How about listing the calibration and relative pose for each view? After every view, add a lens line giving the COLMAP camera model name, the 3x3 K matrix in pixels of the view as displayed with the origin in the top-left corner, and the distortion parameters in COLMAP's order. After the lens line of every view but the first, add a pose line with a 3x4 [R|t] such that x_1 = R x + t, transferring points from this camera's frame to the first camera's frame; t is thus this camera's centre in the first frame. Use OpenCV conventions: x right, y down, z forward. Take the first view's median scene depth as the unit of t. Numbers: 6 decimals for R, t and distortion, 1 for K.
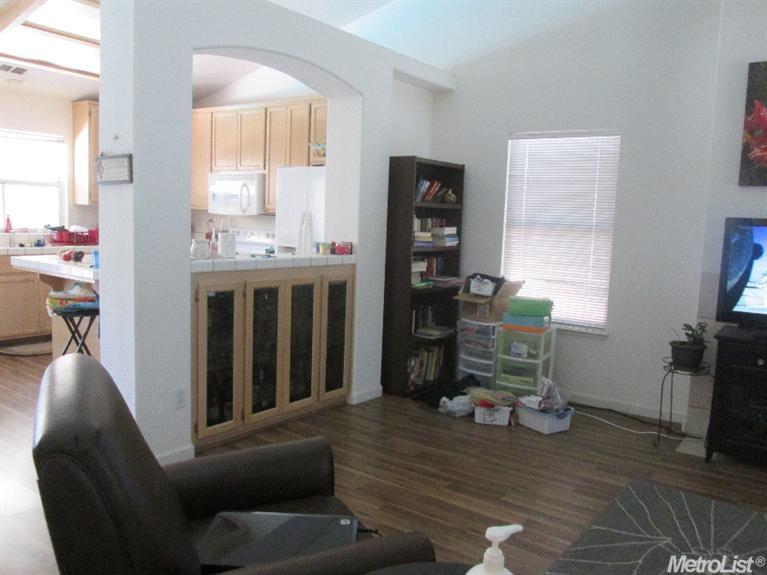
lens RADIAL K [[643.9, 0, 381.4], [0, 643.9, 291.5], [0, 0, 1]] dist [-0.031649, 0.013334]
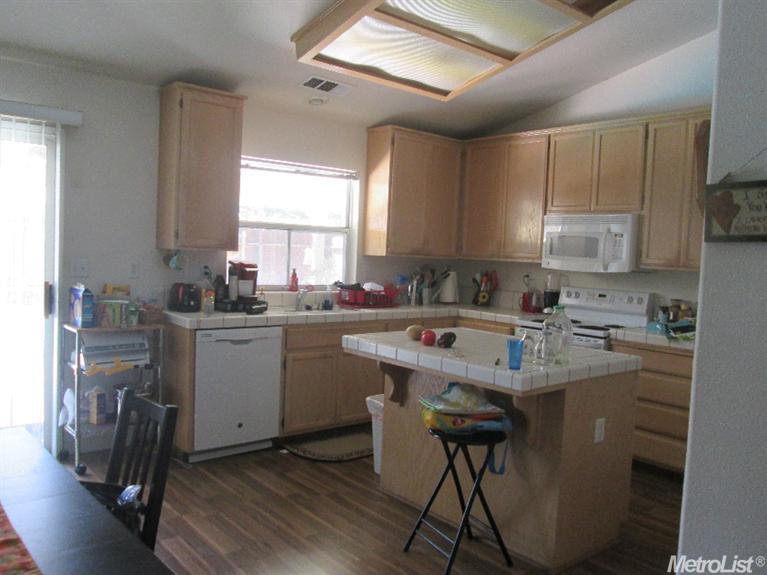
lens RADIAL K [[631.7, 0, 383.5], [0, 631.7, 287.5], [0, 0, 1]] dist [-0.048638, 0.002702]
pose [[0.974236, 0.011651, -0.225229, -0.295901], [-0.026422, 0.997684, -0.062681, -0.050190], [0.223977, 0.067017, 0.972287, 0.257777]]
